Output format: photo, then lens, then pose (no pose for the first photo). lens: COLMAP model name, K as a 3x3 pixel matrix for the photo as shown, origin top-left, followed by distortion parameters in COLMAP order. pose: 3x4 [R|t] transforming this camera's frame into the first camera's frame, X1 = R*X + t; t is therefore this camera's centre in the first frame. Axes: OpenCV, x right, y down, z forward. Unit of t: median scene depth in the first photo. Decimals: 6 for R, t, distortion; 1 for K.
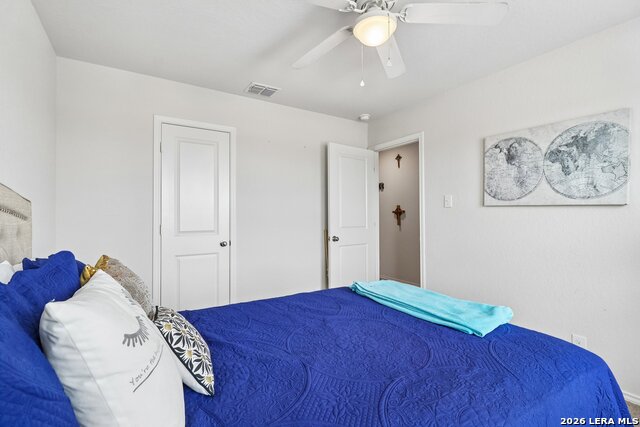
lens RADIAL K [[297.0, 0, 319.3], [0, 297.0, 212.5], [0, 0, 1]] dist [0.001812, 0.000954]
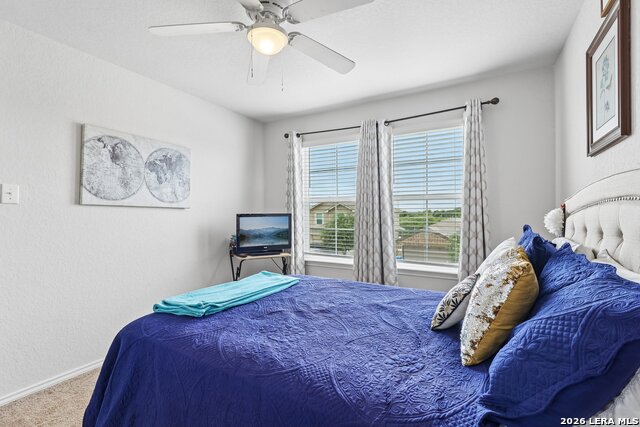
lens RADIAL K [[297.0, 0, 320.7], [0, 297.0, 214.3], [0, 0, 1]] dist [0.001812, 0.000954]
pose [[-0.458731, -0.000029, 0.888575, -0.576241], [-0.005787, 0.999979, -0.002955, 0.005330], [-0.888556, -0.006497, -0.458722, 0.891233]]
